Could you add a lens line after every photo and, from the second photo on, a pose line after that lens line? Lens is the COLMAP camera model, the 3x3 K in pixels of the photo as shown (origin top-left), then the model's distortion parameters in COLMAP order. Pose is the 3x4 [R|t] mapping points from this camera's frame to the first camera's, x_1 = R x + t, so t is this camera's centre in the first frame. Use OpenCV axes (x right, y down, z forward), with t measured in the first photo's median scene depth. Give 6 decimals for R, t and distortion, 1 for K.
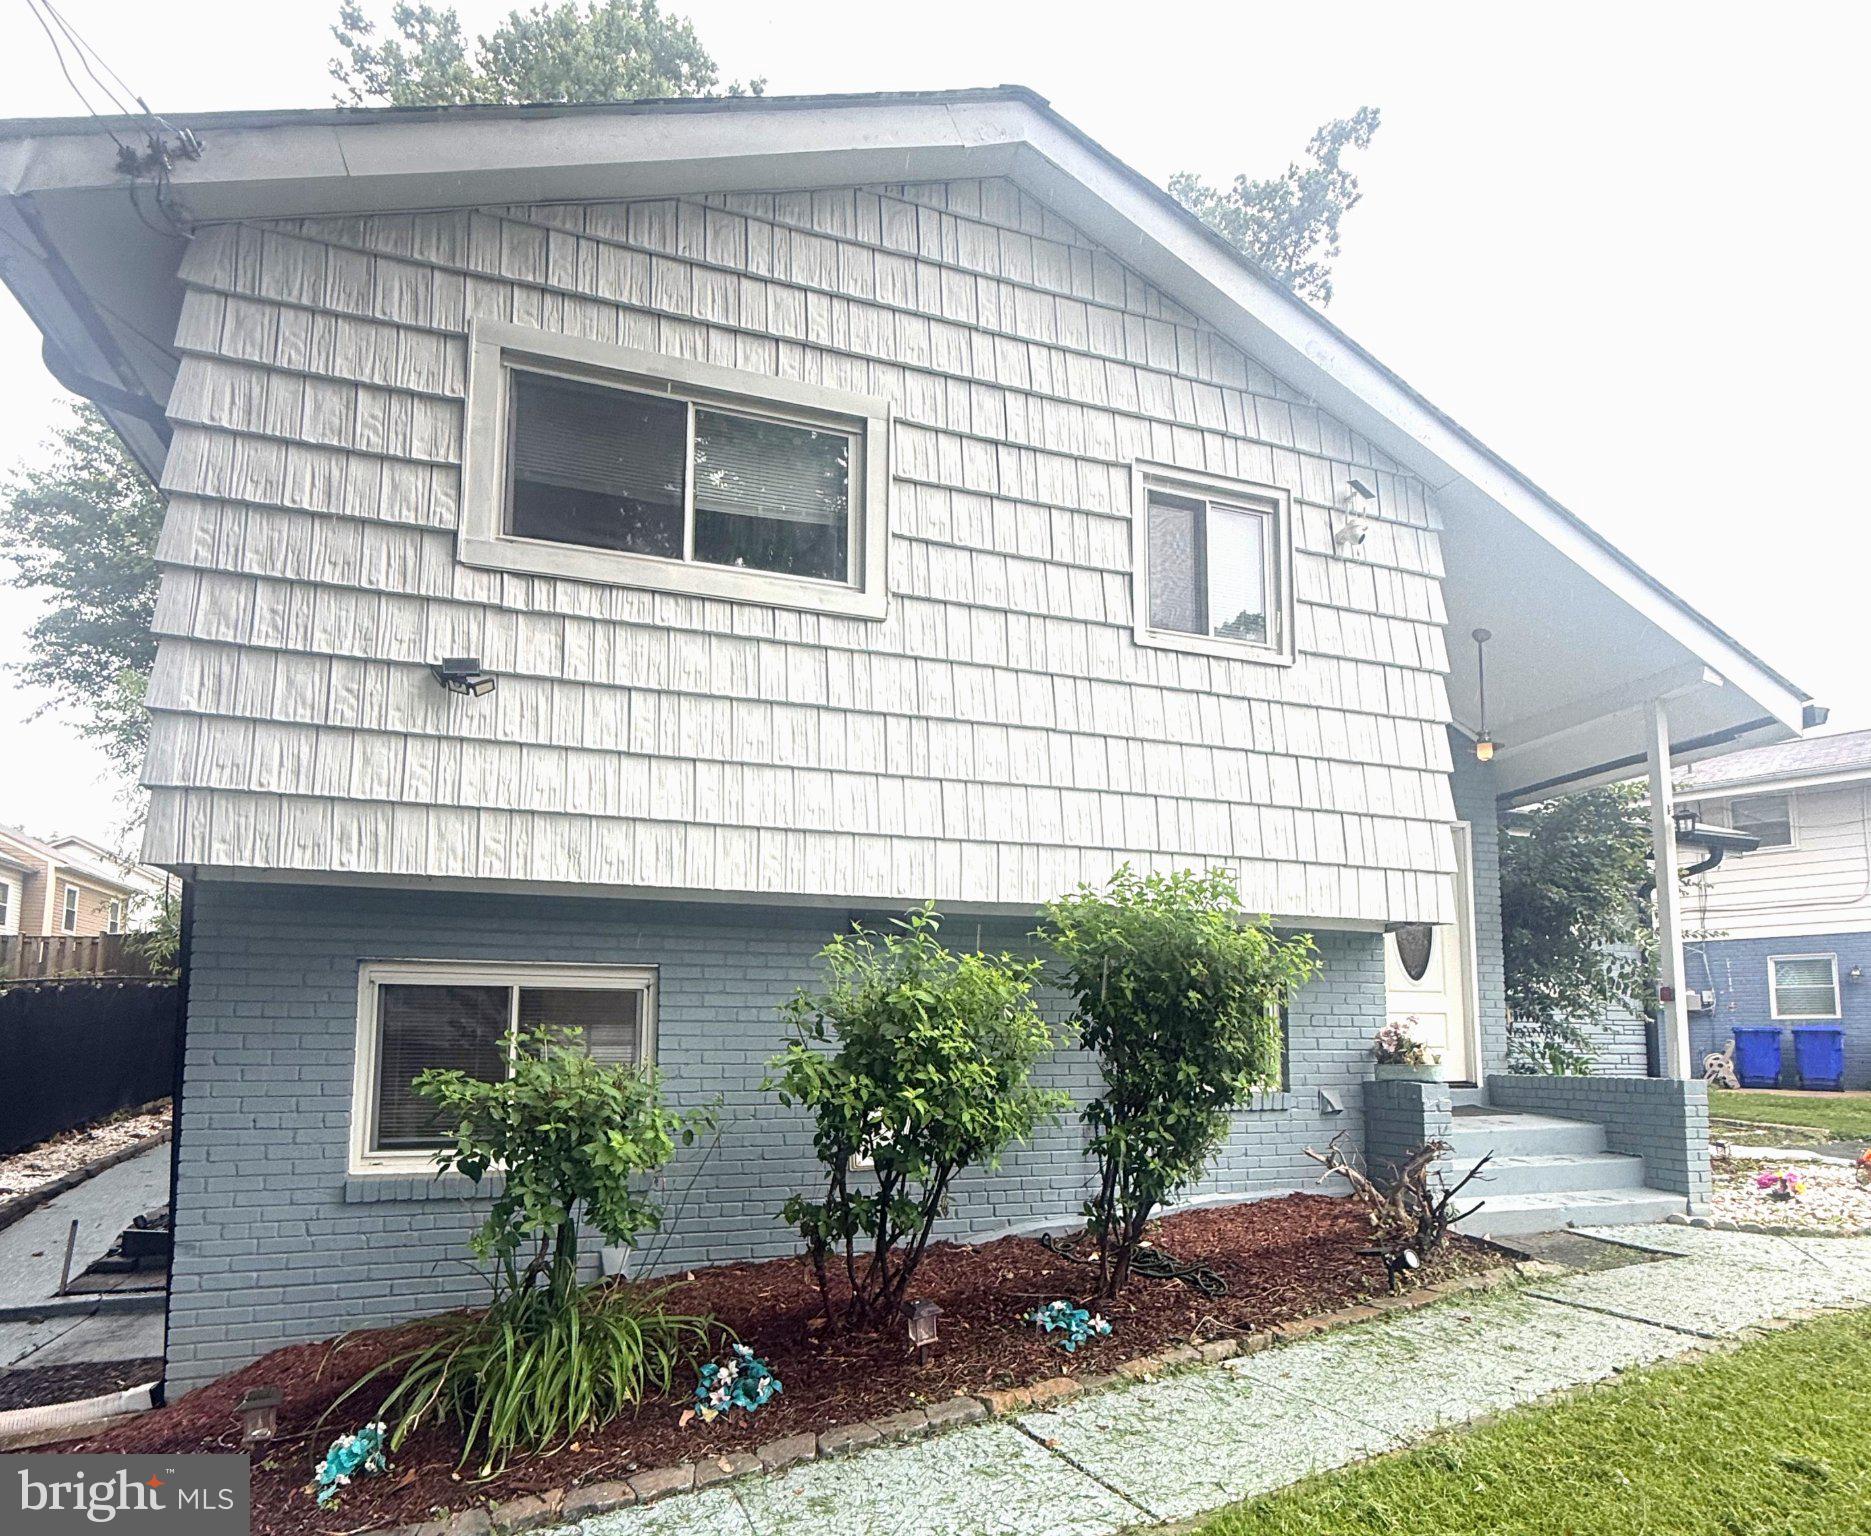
lens RADIAL K [[1068.1, 0, 933.0], [0, 1068.1, 958.5], [0, 0, 1]] dist [0.004974, -0.008526]
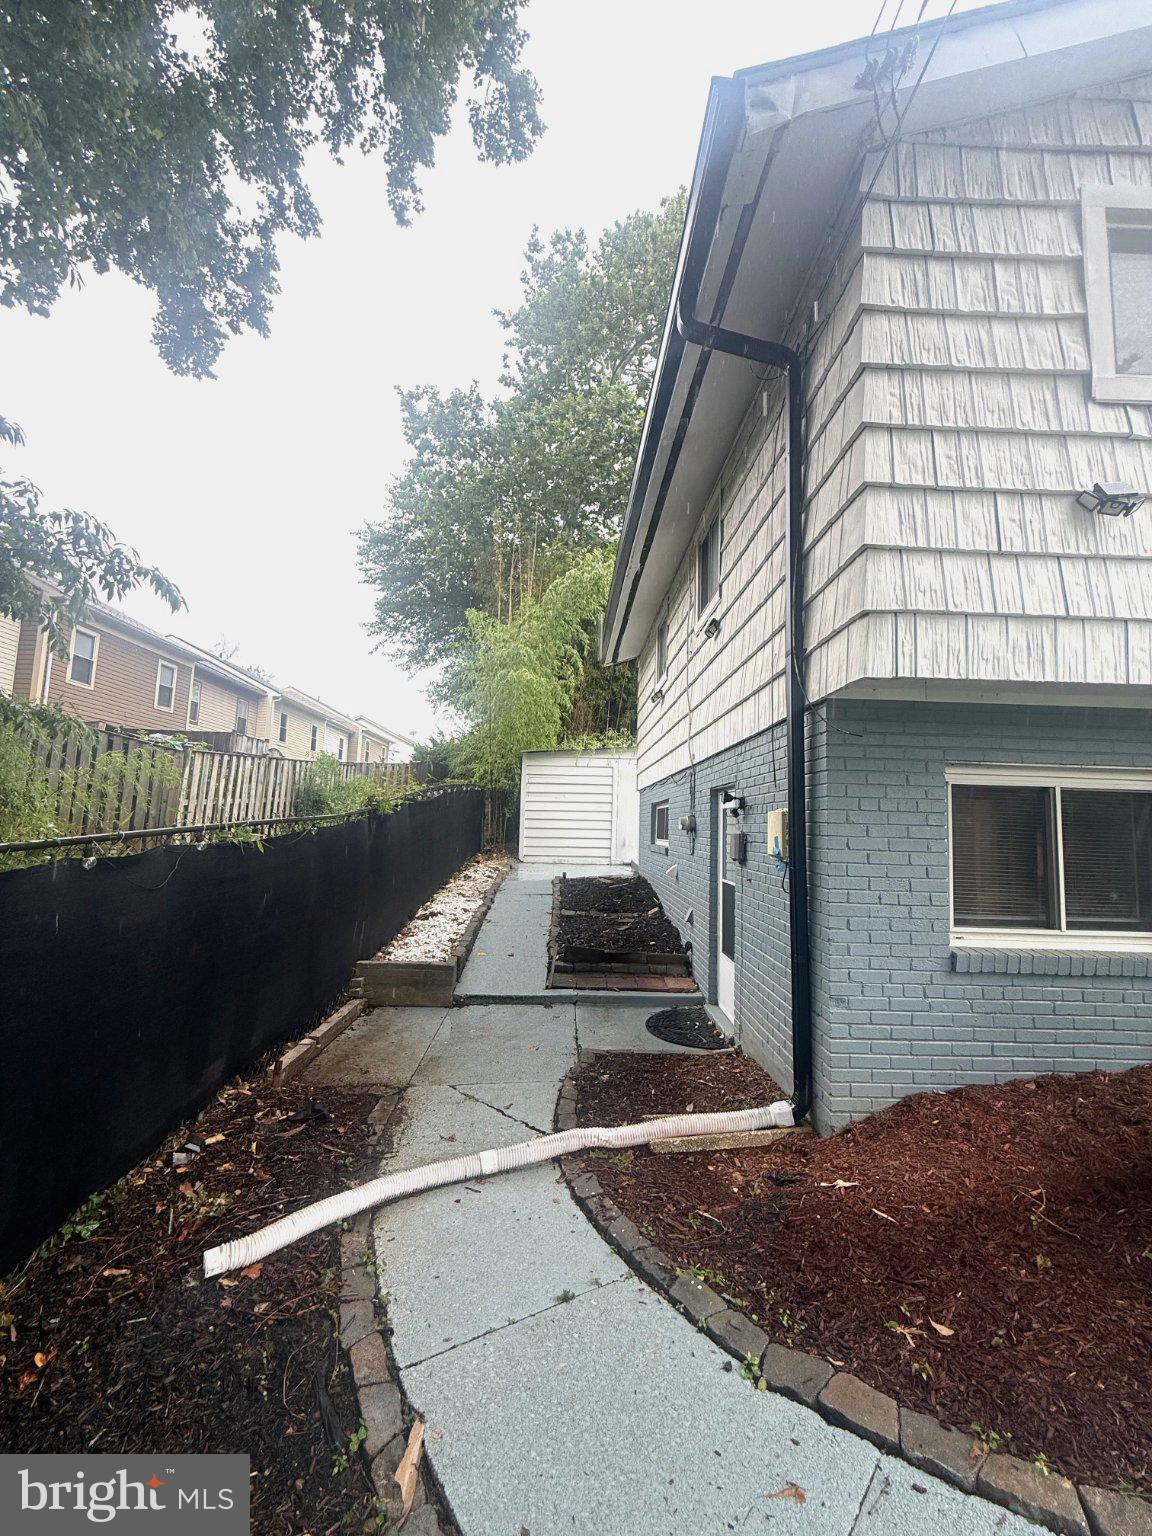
lens RADIAL K [[621.7, 0, 576.0], [0, 621.7, 768.0], [0, 0, 1]] dist [-0.001254, -0.000162]
pose [[0.949996, -0.002330, -0.312254, -0.759105], [-0.002320, 0.999892, -0.014521, 0.018825], [0.312254, 0.014520, 0.949888, 0.237106]]
